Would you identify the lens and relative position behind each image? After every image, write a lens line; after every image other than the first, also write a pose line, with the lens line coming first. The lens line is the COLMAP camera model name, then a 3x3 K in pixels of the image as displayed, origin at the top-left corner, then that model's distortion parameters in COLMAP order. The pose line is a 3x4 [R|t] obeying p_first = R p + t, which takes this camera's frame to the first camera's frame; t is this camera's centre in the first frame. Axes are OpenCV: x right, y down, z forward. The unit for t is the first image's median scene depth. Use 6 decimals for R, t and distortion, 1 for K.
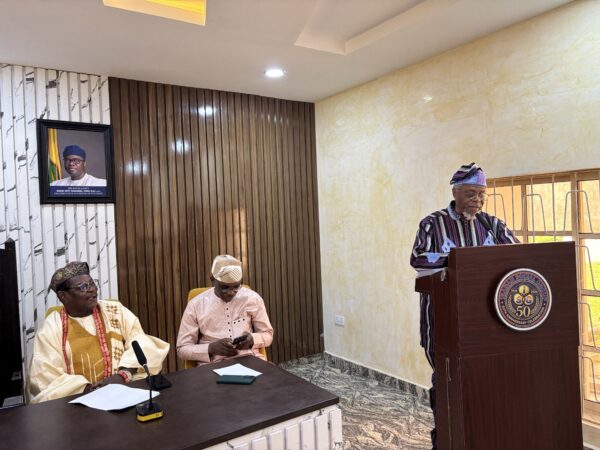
lens RADIAL K [[464.4, 0, 303.5], [0, 464.4, 227.6], [0, 0, 1]] dist [0.055232, -0.049257]
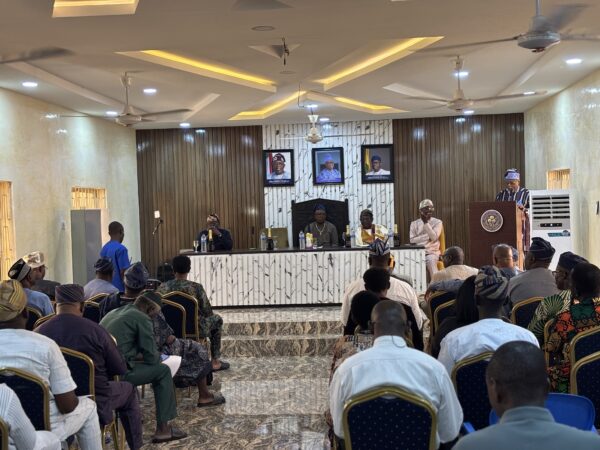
lens RADIAL K [[902.5, 0, 300.0], [0, 902.5, 225.0], [0, 0, 1]] dist [0.019153, 0.010346]
pose [[0.785379, 0.029377, -0.618318, 1.750305], [-0.013240, 0.999442, 0.030667, 0.015777], [0.618874, -0.015899, 0.785329, -2.386638]]
